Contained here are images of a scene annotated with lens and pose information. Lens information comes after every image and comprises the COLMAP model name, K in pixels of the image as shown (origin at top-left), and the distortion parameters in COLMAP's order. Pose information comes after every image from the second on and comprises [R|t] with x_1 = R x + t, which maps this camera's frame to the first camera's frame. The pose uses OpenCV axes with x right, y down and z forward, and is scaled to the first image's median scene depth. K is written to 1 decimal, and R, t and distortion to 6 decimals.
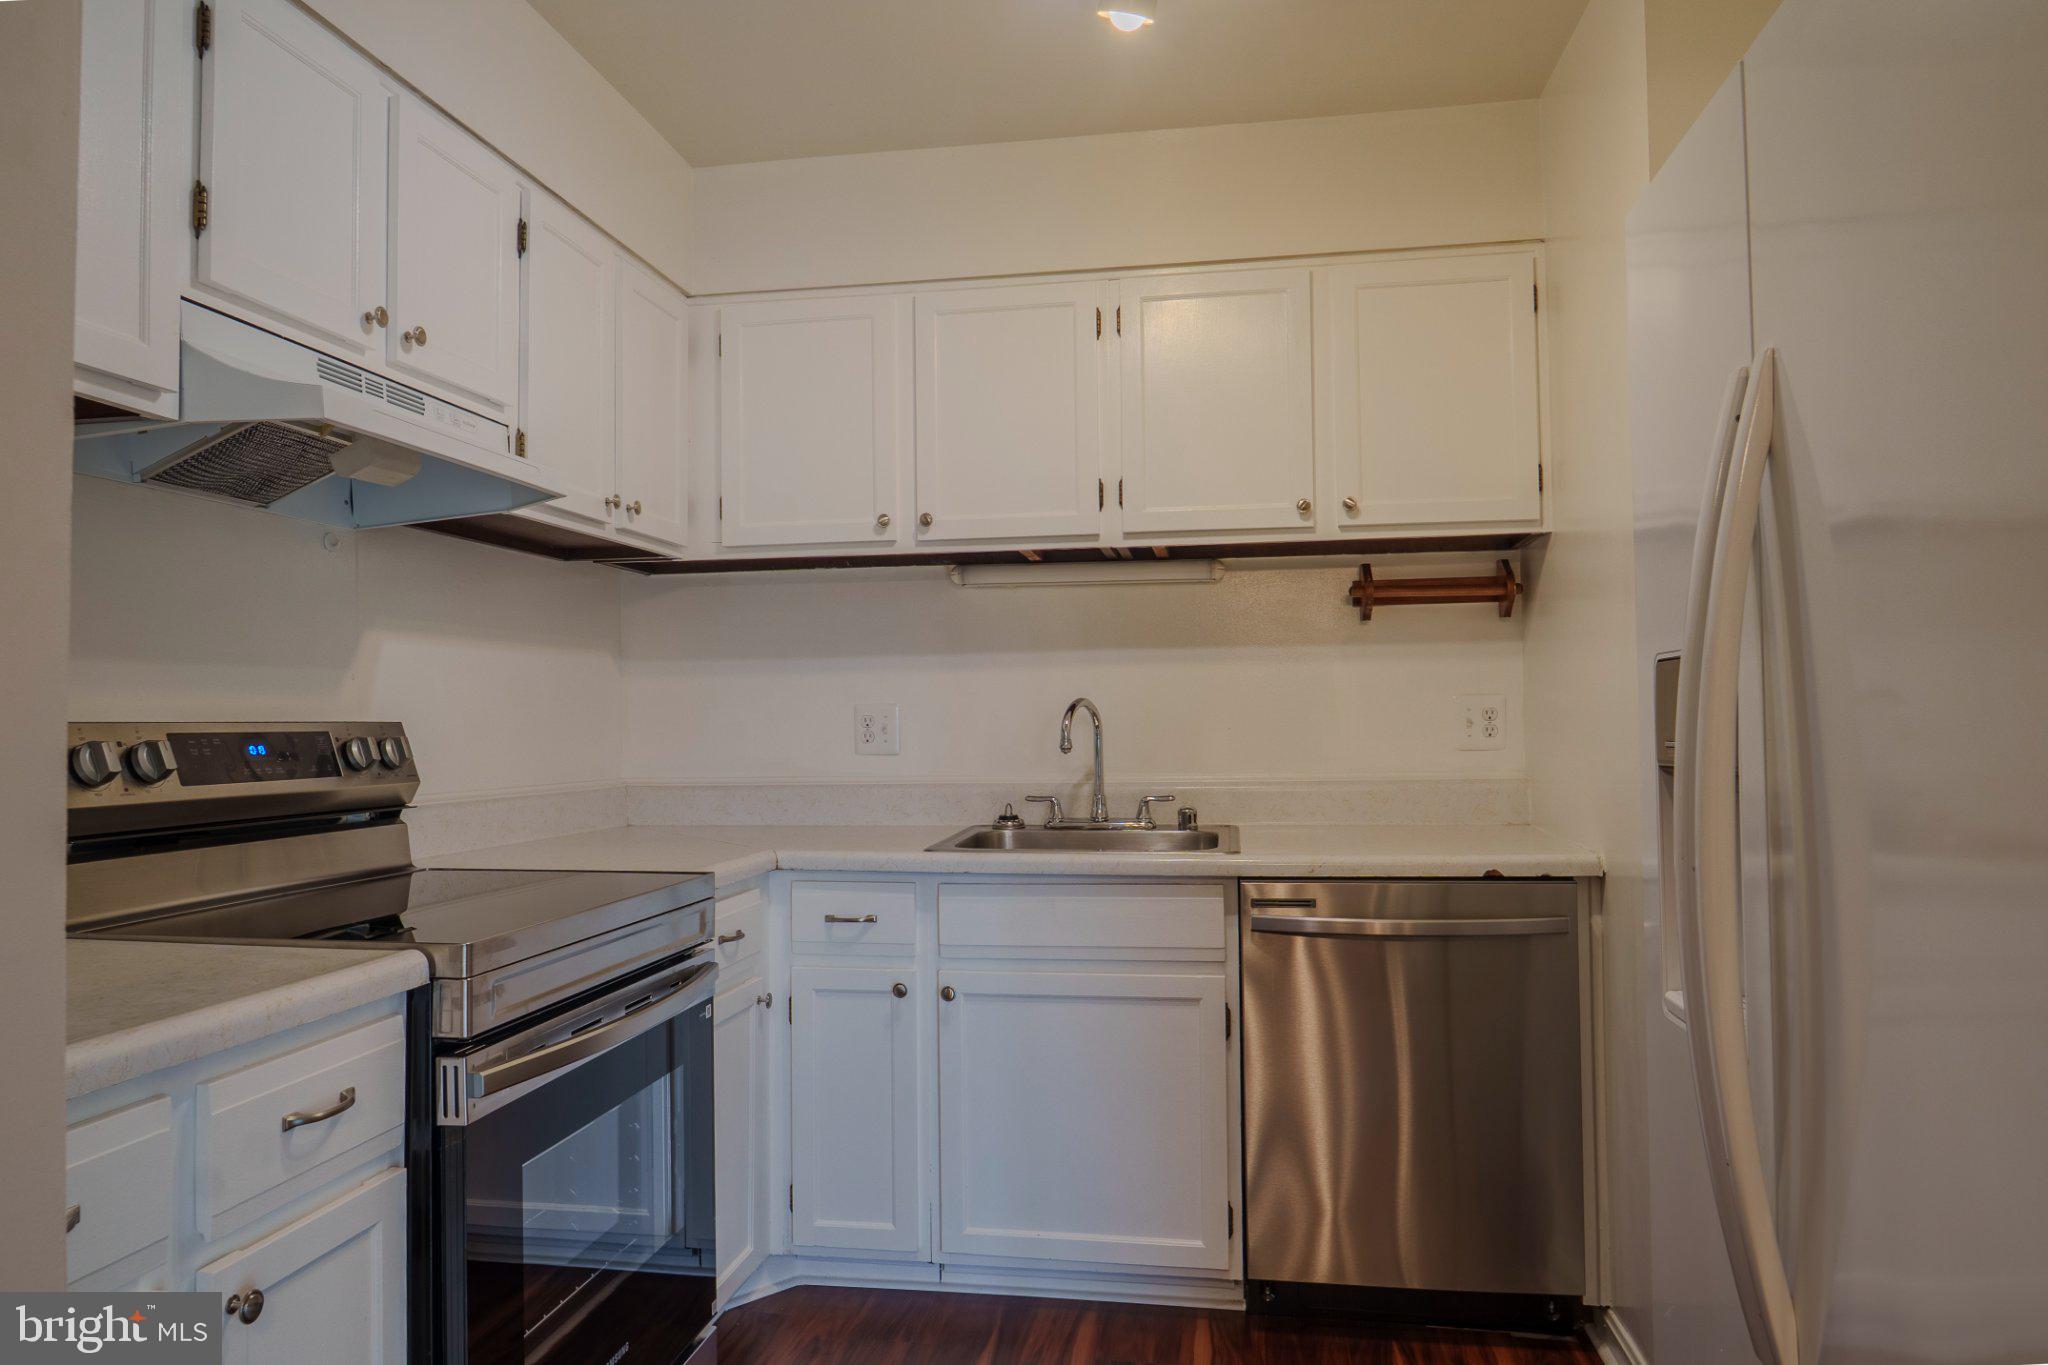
lens RADIAL K [[1358.0, 0, 994.1], [0, 1358.0, 683.5], [0, 0, 1]] dist [-0.022995, 0.001833]
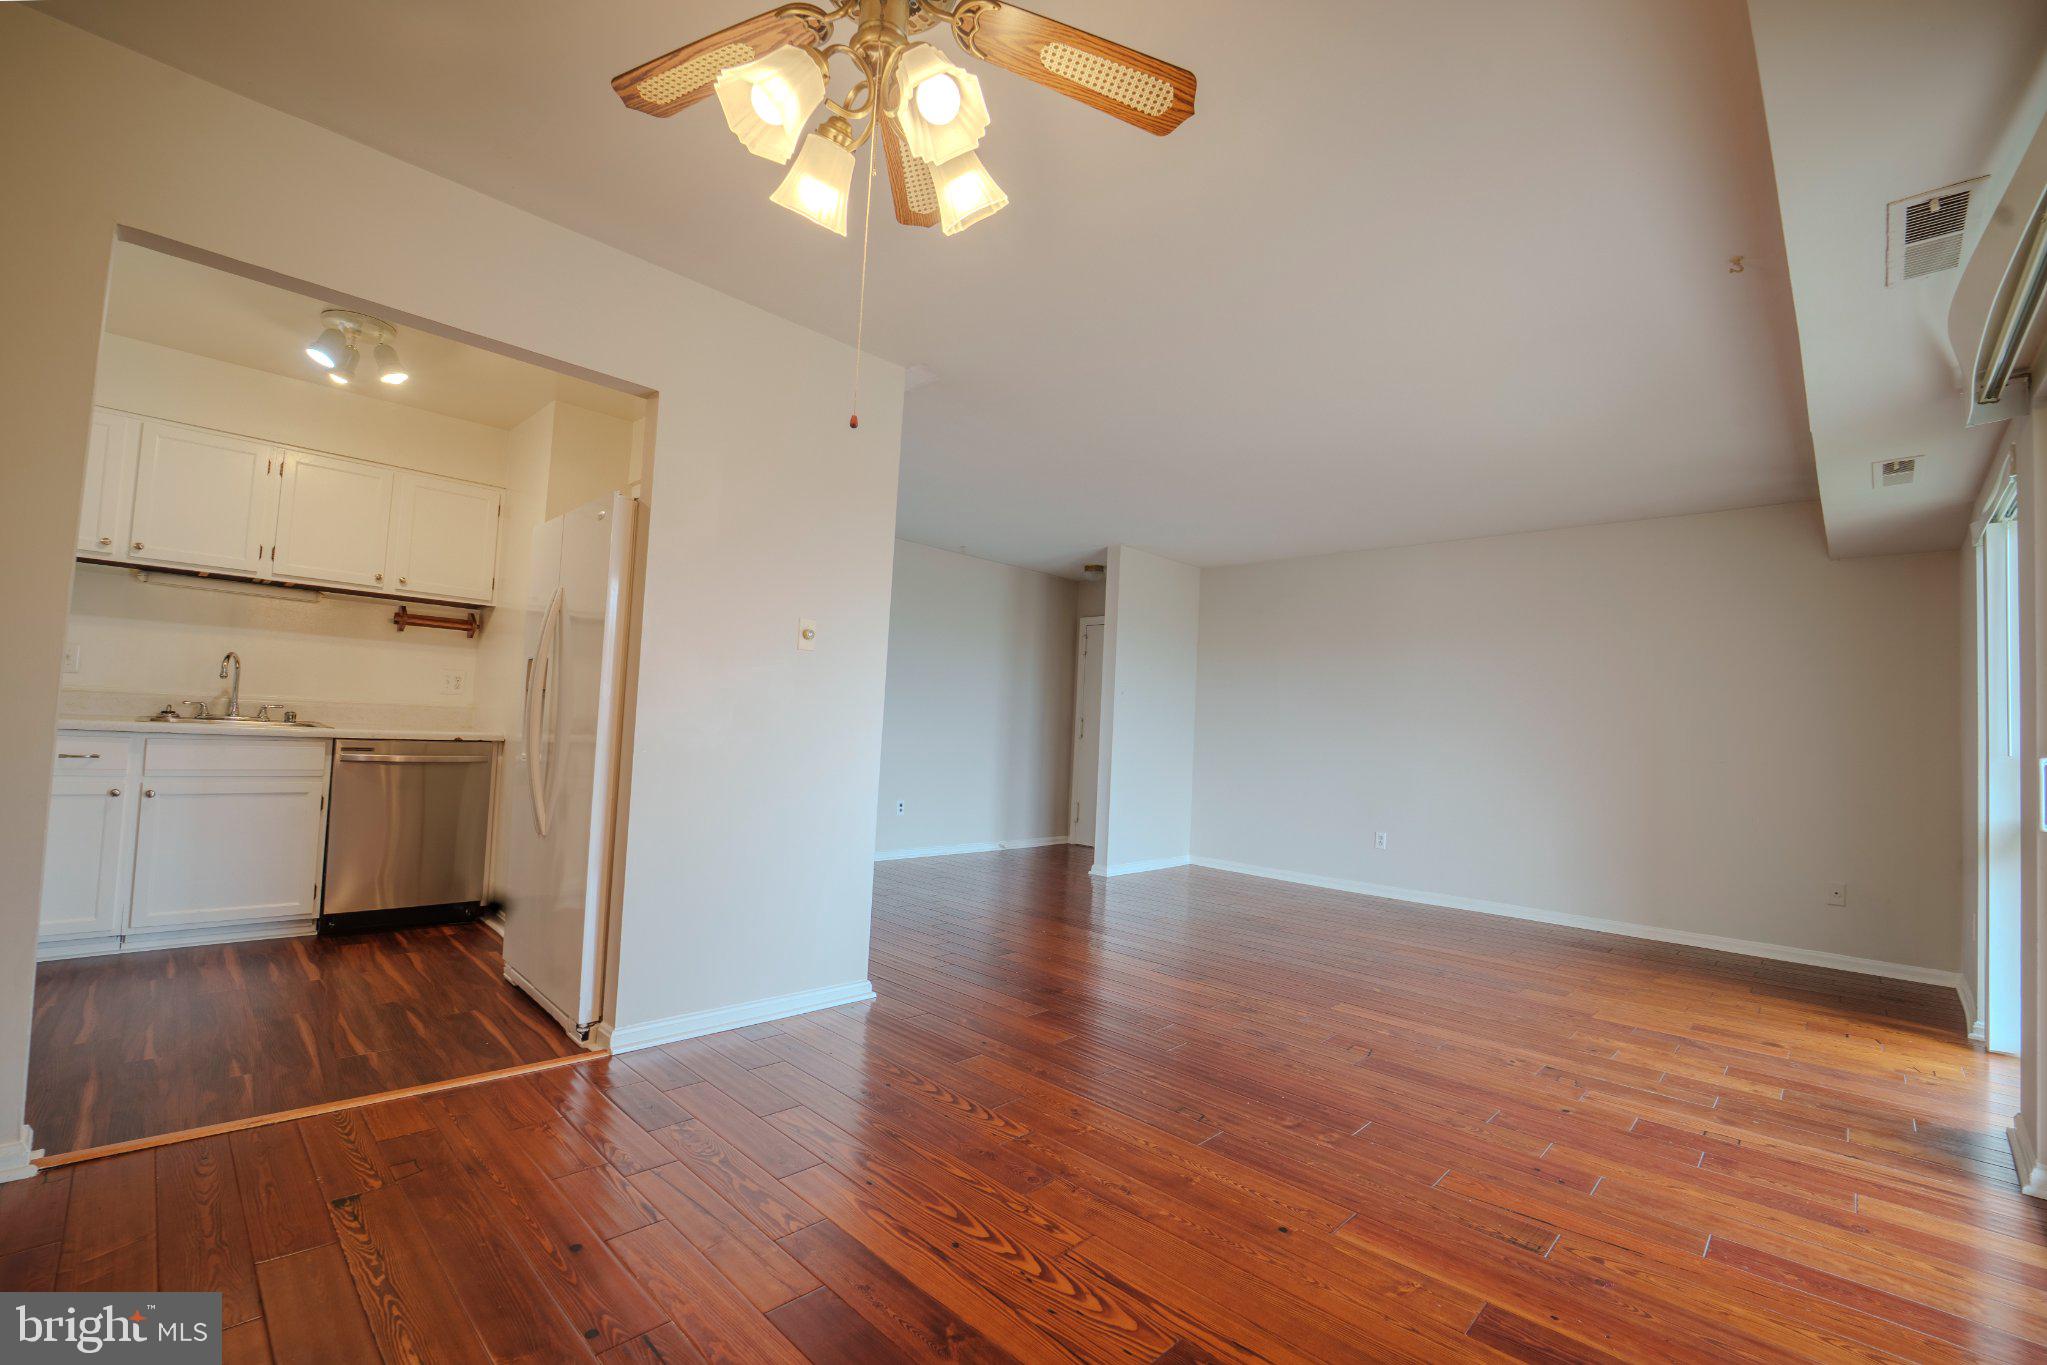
lens RADIAL K [[876.7, 0, 1029.2], [0, 876.7, 688.9], [0, 0, 1]] dist [-0.019879, 0.000309]
pose [[0.568705, 0.079318, 0.818708, -0.336140], [-0.079083, 0.996001, -0.041560, 0.027881], [-0.818731, -0.041111, 0.572704, -0.744201]]
